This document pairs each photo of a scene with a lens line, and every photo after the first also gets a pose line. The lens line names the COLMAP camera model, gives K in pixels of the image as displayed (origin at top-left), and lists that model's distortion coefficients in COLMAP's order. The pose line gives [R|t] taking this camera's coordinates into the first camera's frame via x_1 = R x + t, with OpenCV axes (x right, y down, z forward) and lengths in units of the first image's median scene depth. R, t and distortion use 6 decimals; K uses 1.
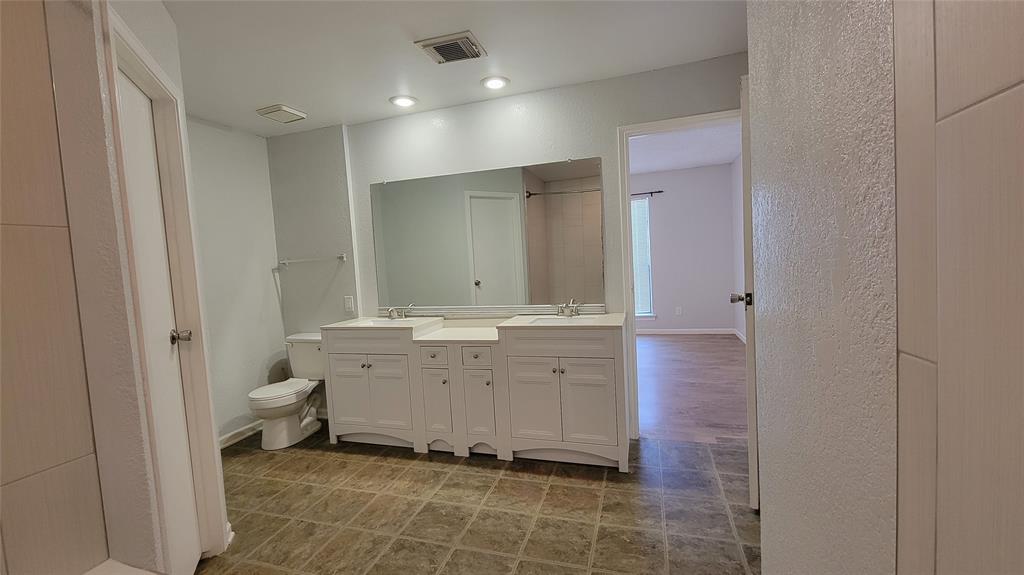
lens RADIAL K [[417.6, 0, 513.2], [0, 417.6, 285.7], [0, 0, 1]] dist [-0.002291, -0.001578]
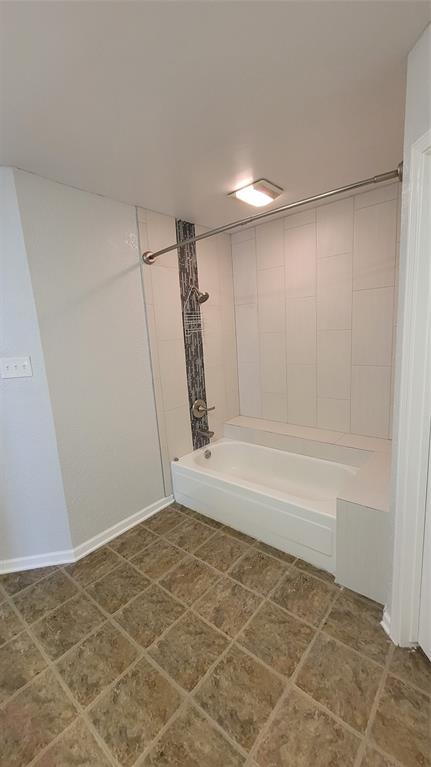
lens RADIAL K [[312.8, 0, 214.8], [0, 312.8, 386.6], [0, 0, 1]] dist [-0.002291, -0.001578]
pose [[-0.910276, 0.041227, 0.411944, -0.489686], [0.140822, 0.966531, 0.214446, -0.169398], [-0.389316, 0.253215, -0.885616, 1.379416]]
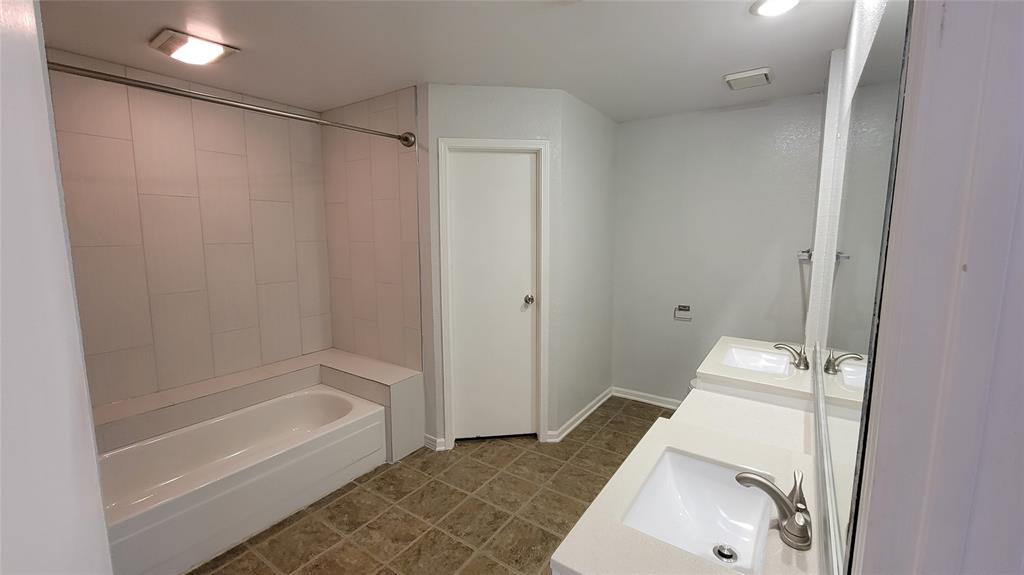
lens RADIAL K [[417.6, 0, 513.8], [0, 417.6, 283.7], [0, 0, 1]] dist [-0.002291, -0.001578]
pose [[-0.299163, 0.181996, -0.936685, 0.682961], [-0.039593, 0.978429, 0.202753, -0.247610], [0.953380, 0.097742, -0.285504, 1.291219]]
